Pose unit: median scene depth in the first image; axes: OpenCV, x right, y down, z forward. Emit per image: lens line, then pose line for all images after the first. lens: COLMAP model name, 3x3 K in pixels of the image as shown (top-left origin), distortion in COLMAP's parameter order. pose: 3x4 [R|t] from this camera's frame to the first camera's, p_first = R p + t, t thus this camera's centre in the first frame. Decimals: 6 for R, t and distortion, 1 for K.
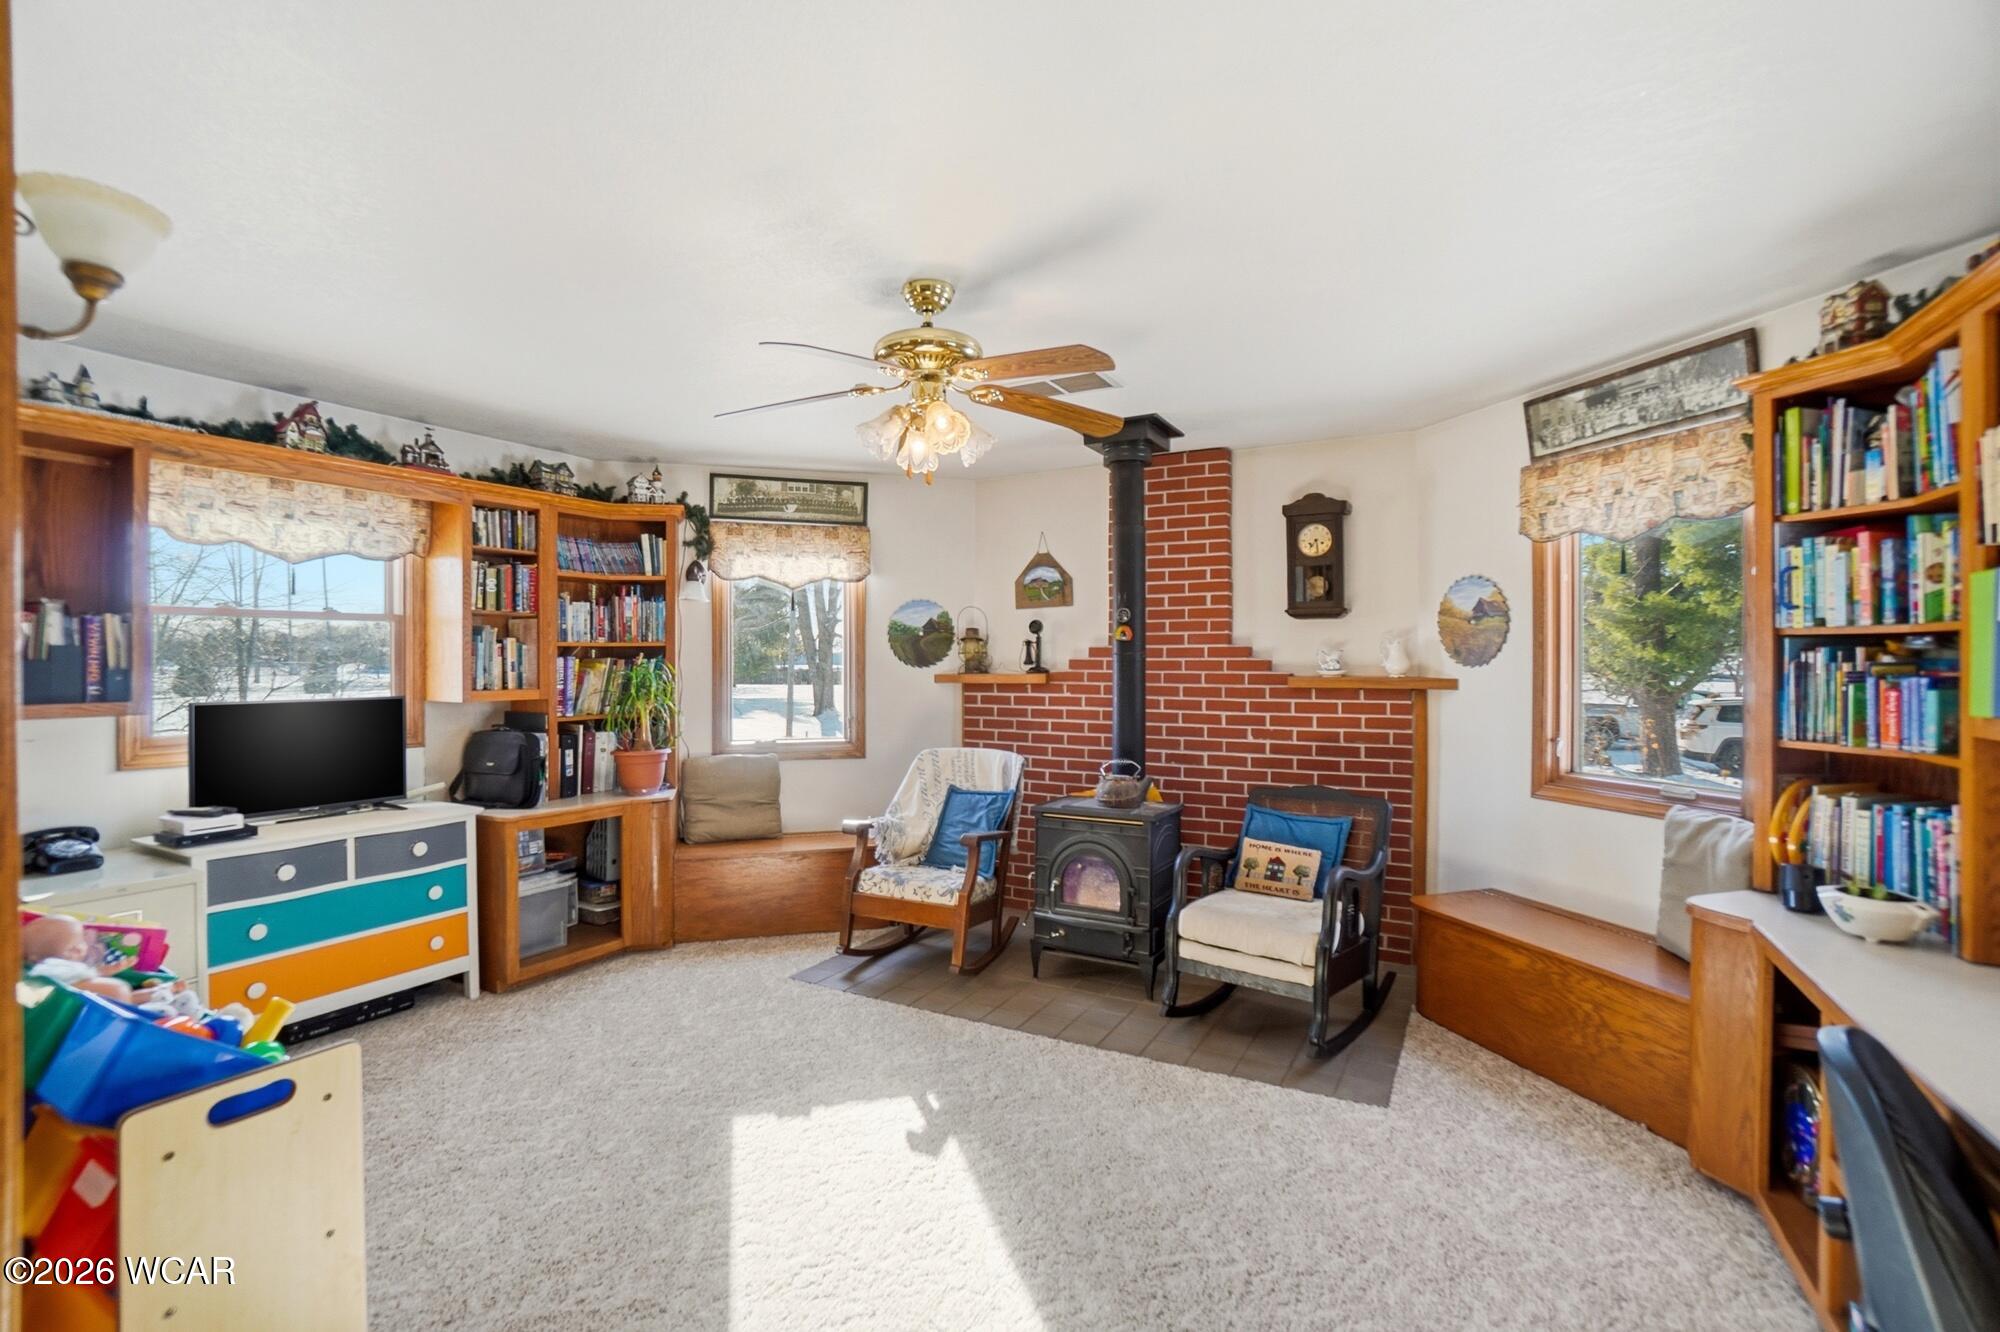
lens RADIAL K [[893.5, 0, 1001.1], [0, 893.5, 664.2], [0, 0, 1]] dist [-0.065642, 0.023599]
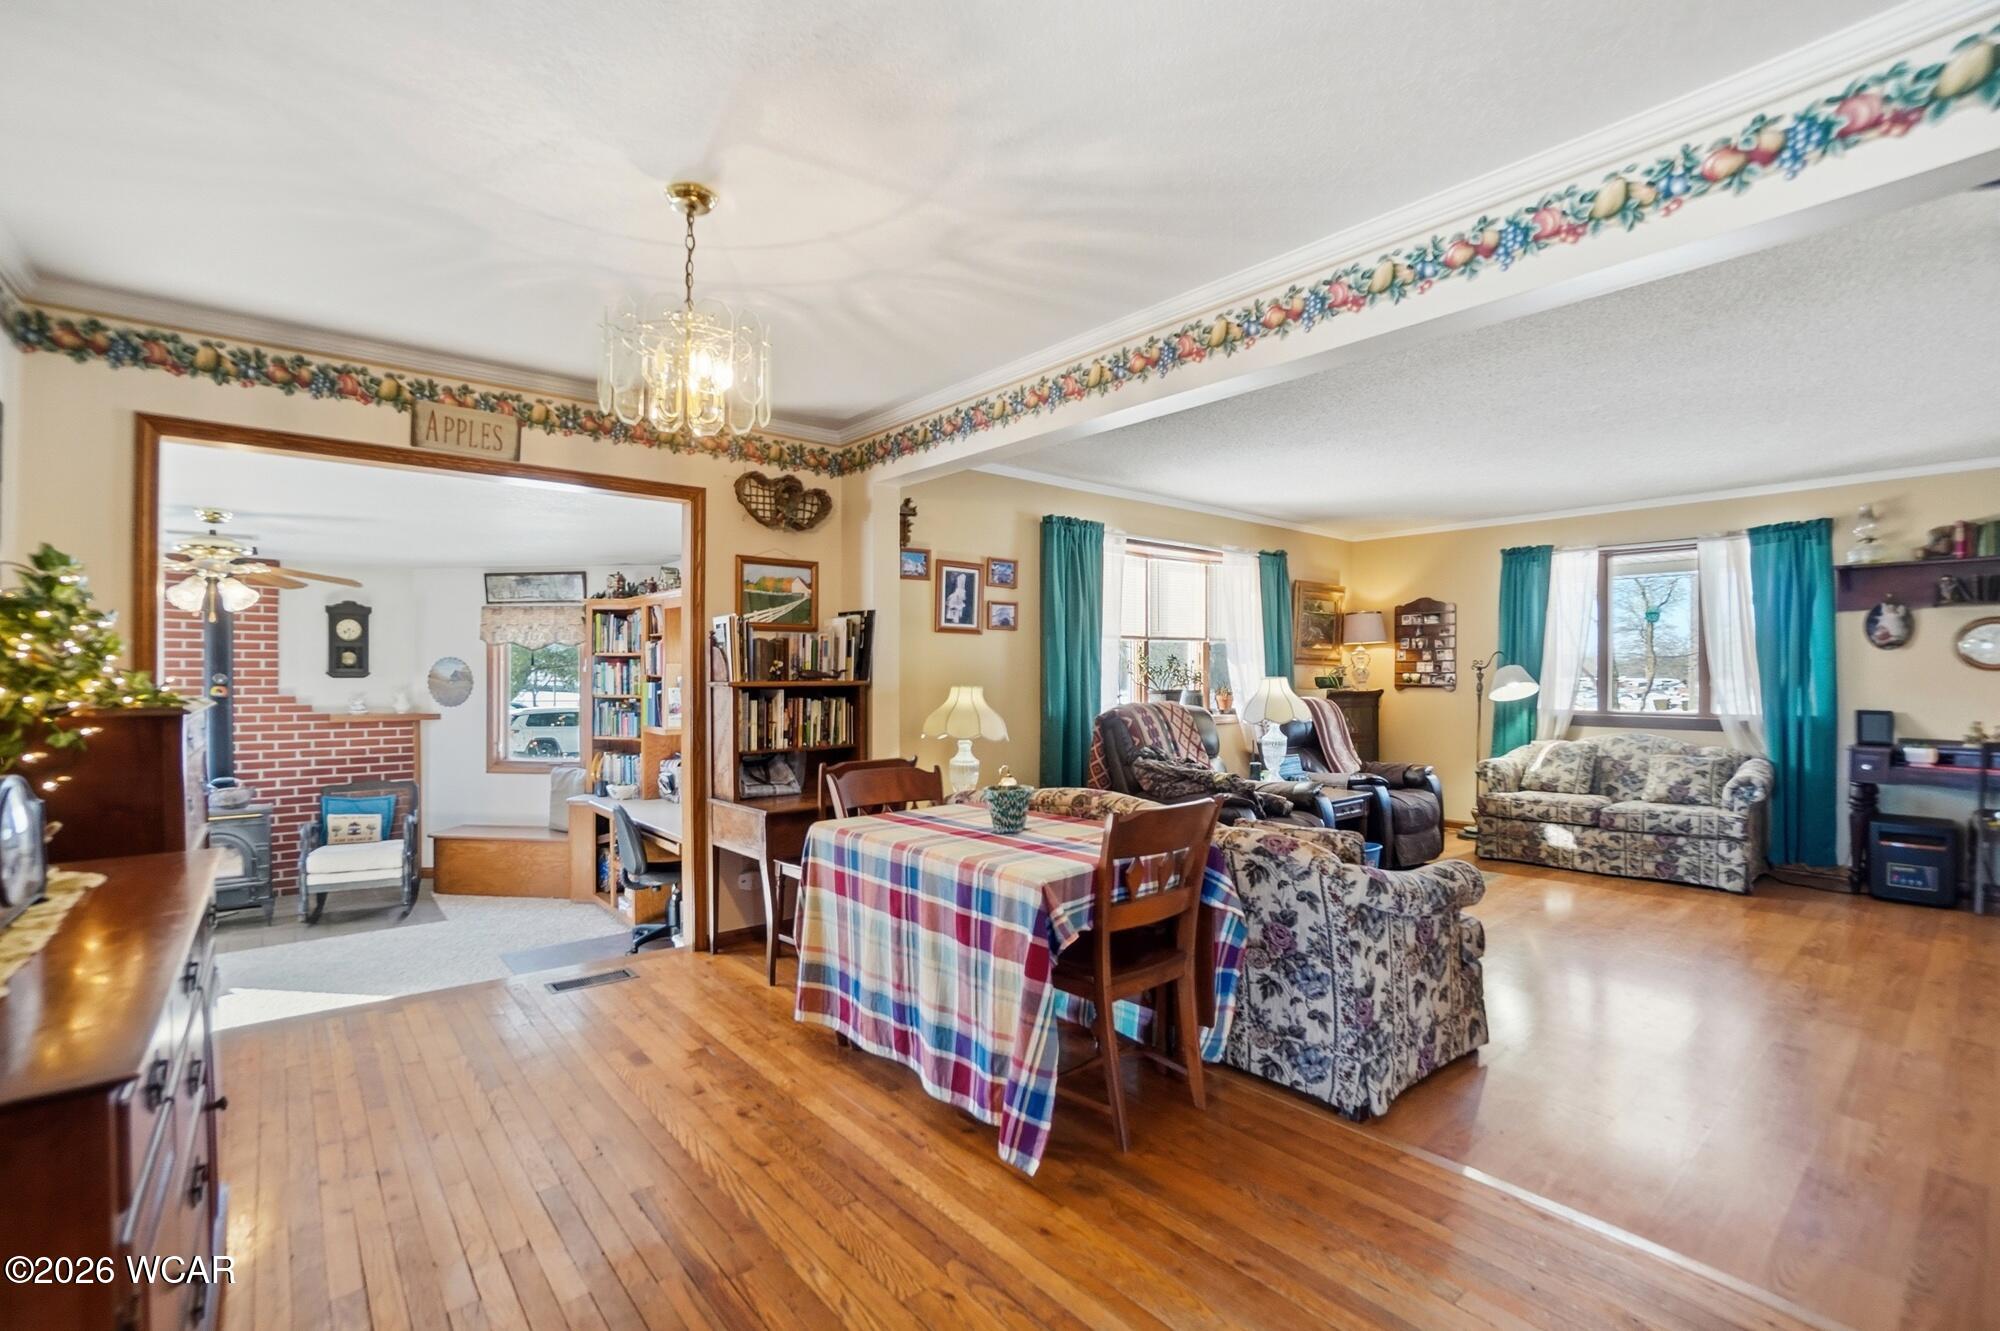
lens RADIAL K [[901.3, 0, 991.3], [0, 901.3, 671.6], [0, 0, 1]] dist [-0.066634, 0.027335]
pose [[0.377442, 0.000876, 0.926033, -0.760980], [0.001625, 0.999997, -0.001608, -0.067923], [-0.926032, 0.002112, 0.377439, -0.760111]]
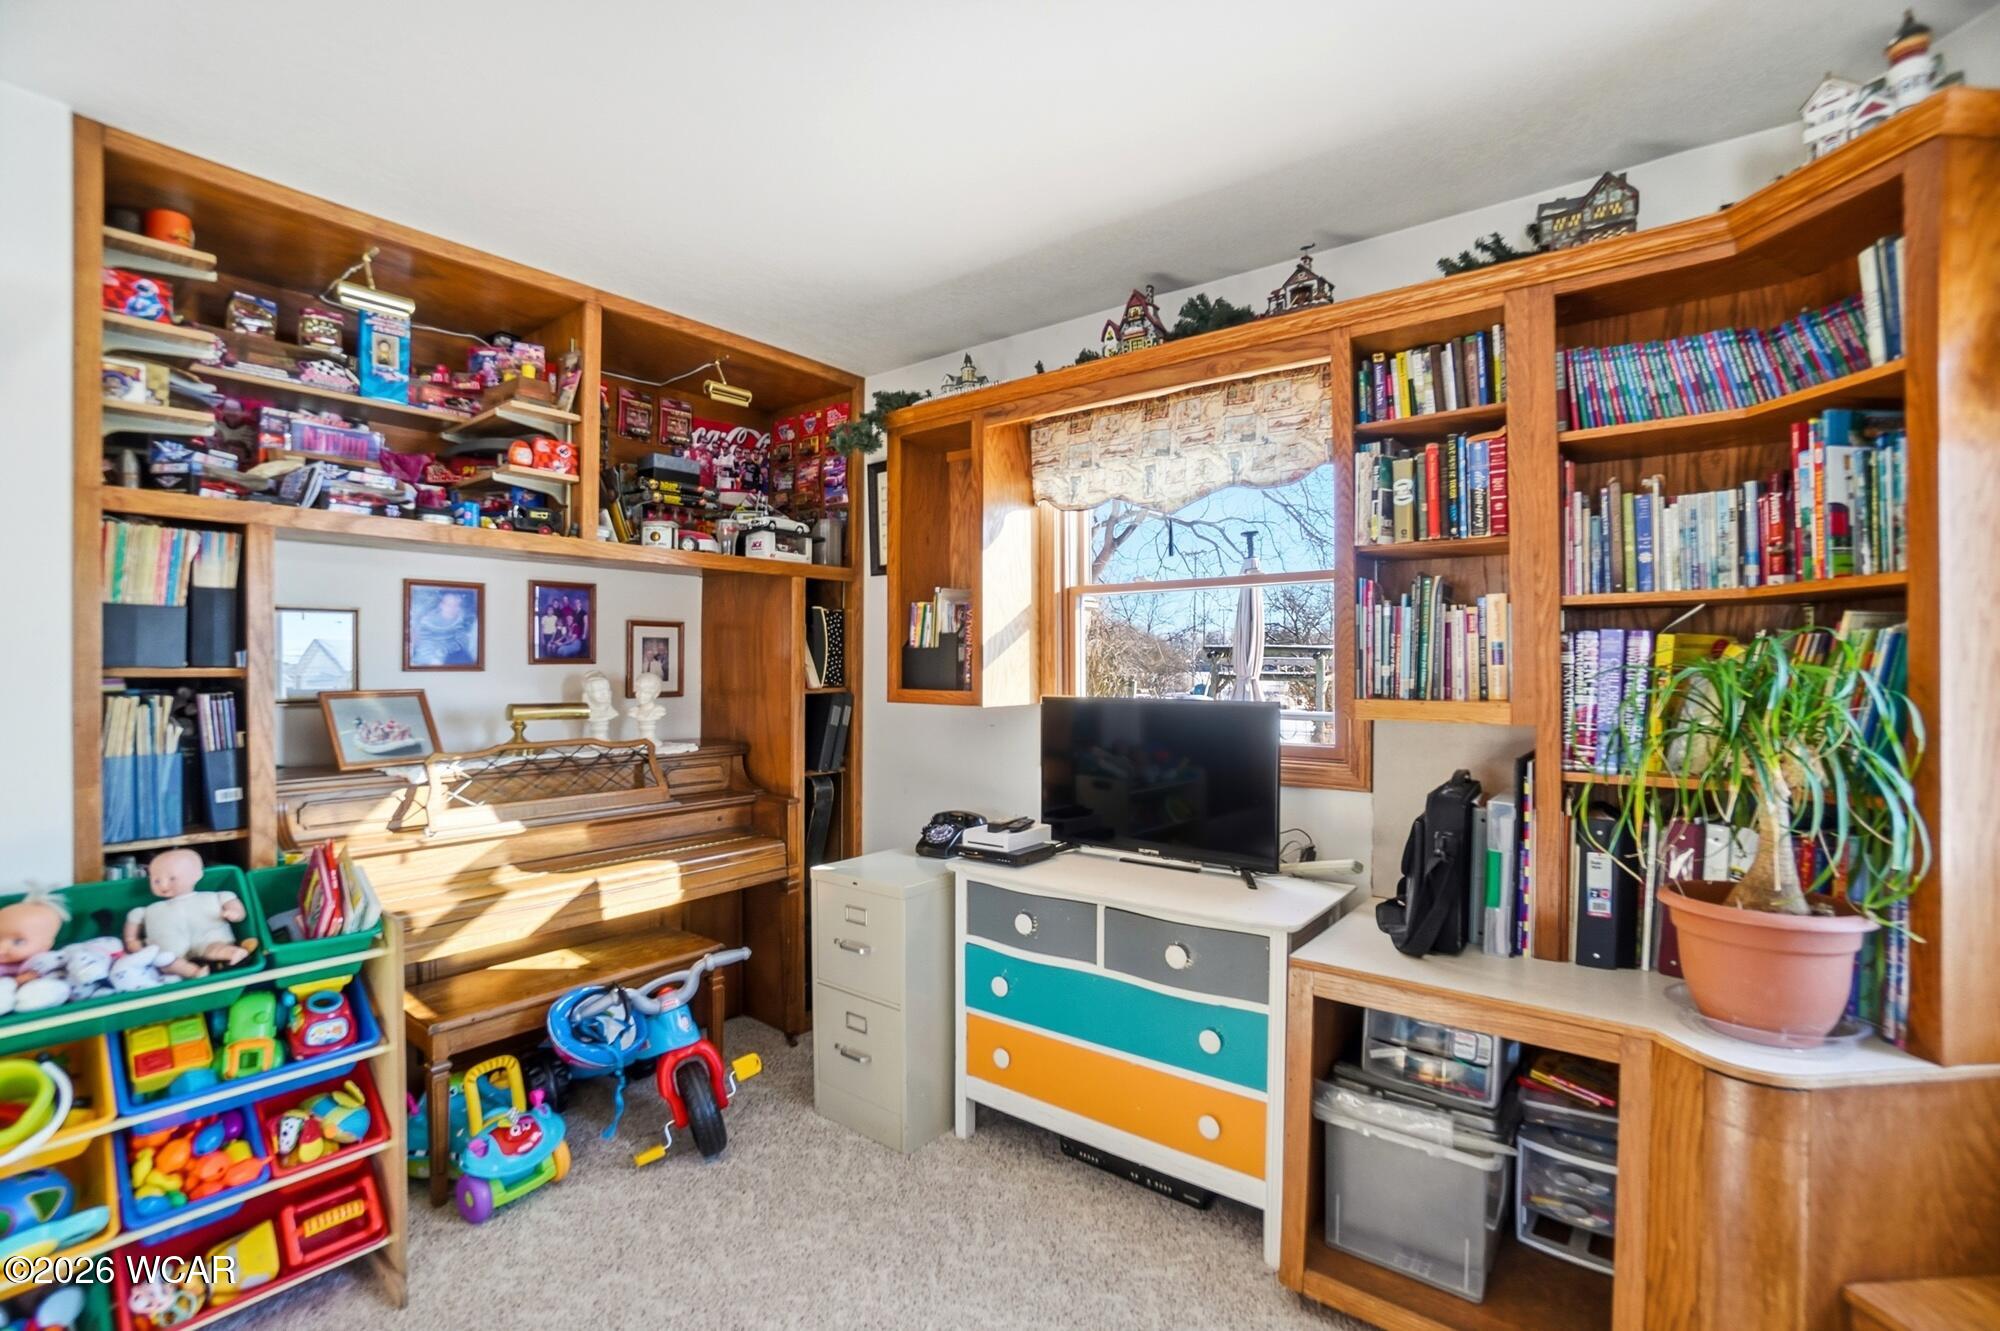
lens RADIAL K [[901.3, 0, 991.3], [0, 901.3, 671.6], [0, 0, 1]] dist [-0.066634, 0.027335]
pose [[-0.165871, 0.006157, -0.986128, -0.040999], [-0.006971, 0.999948, 0.007415, 0.011704], [0.986123, 0.008104, -0.165820, 0.928457]]
